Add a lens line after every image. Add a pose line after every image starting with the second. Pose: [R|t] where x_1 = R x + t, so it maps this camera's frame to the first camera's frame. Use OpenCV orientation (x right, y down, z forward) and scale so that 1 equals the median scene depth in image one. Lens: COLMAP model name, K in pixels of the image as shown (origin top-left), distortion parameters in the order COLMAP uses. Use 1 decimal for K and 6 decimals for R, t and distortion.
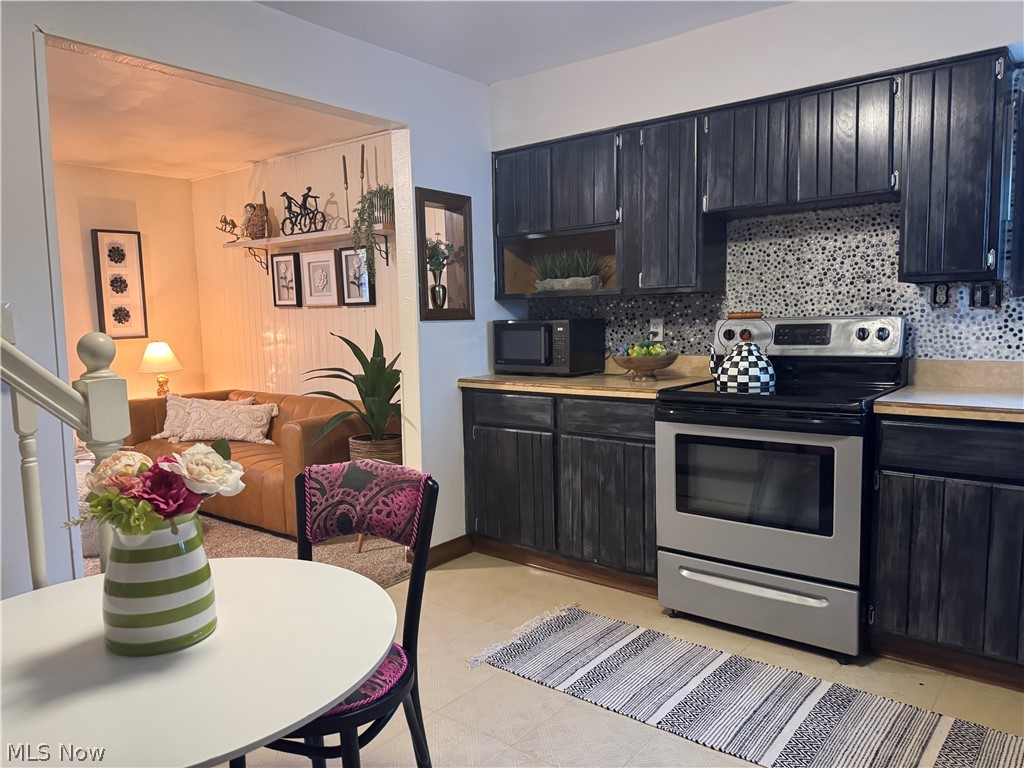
lens RADIAL K [[726.9, 0, 513.9], [0, 726.9, 388.1], [0, 0, 1]] dist [0.083614, -0.107648]
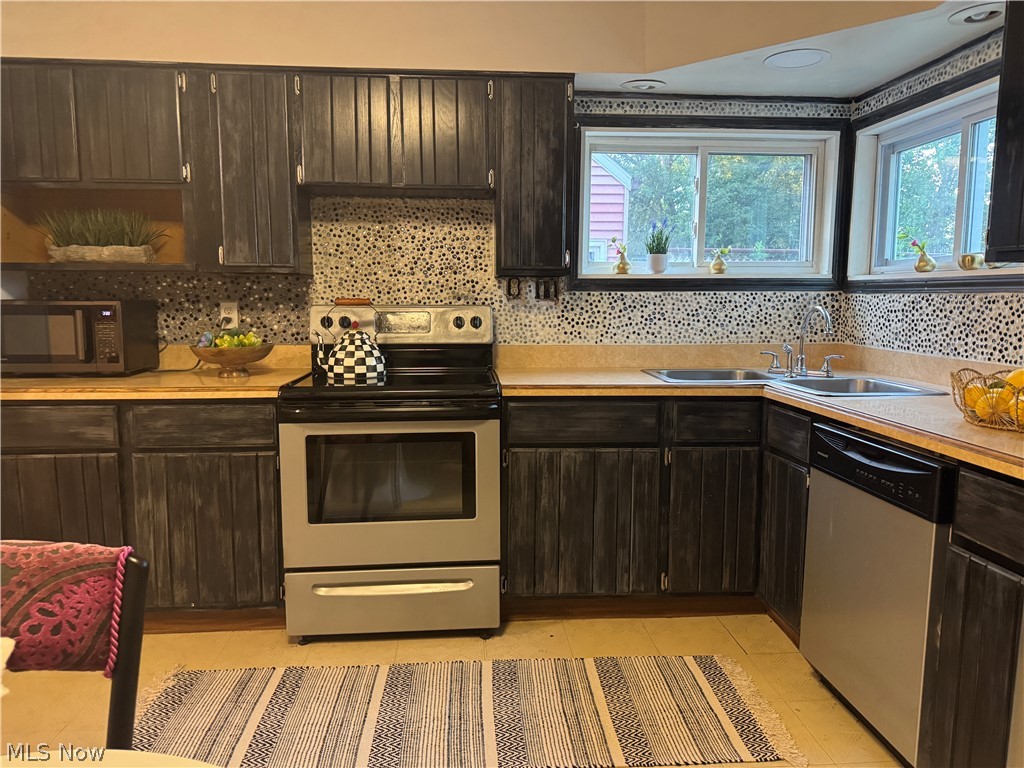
lens RADIAL K [[718.5, 0, 515.7], [0, 718.5, 382.4], [0, 0, 1]] dist [0.107787, -0.148516]
pose [[0.726402, -0.058184, 0.684803, -0.172697], [0.049013, 0.998259, 0.032826, -0.016185], [-0.685520, 0.009719, 0.727989, 0.182749]]
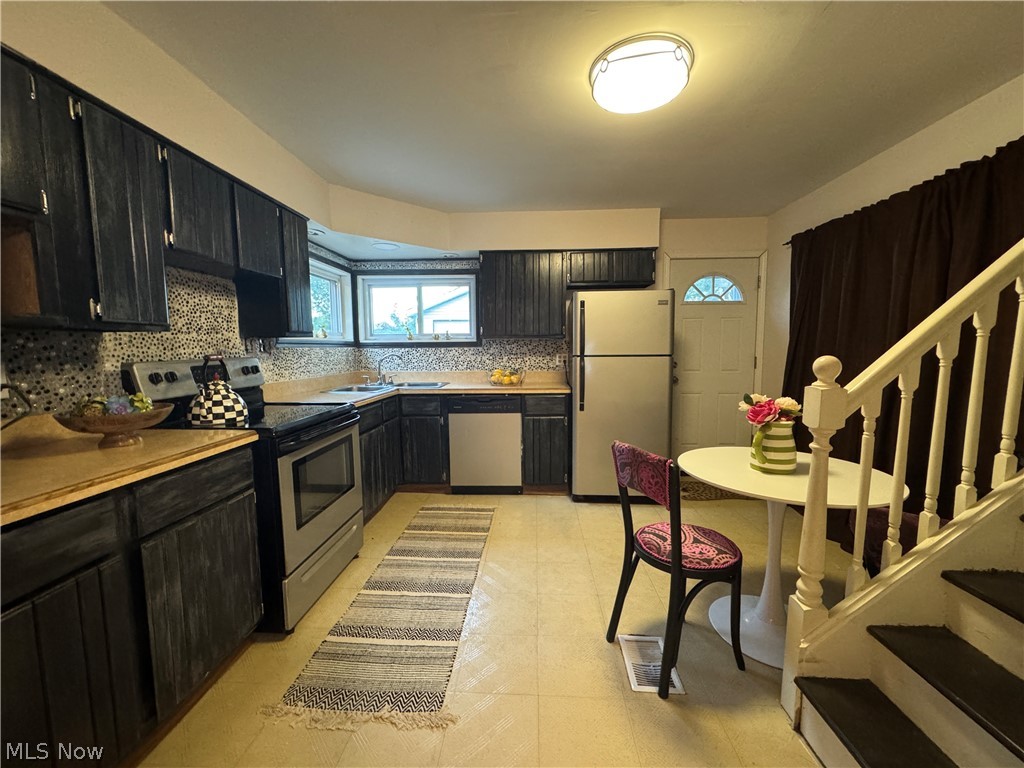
lens RADIAL K [[404.7, 0, 515.4], [0, 404.7, 385.2], [0, 0, 1]] dist [0.000550, -0.000131]
pose [[-0.584196, -0.051856, 0.809954, -0.429774], [0.097689, 0.986209, 0.133600, -0.094292], [-0.805712, 0.157172, -0.571074, 0.980690]]
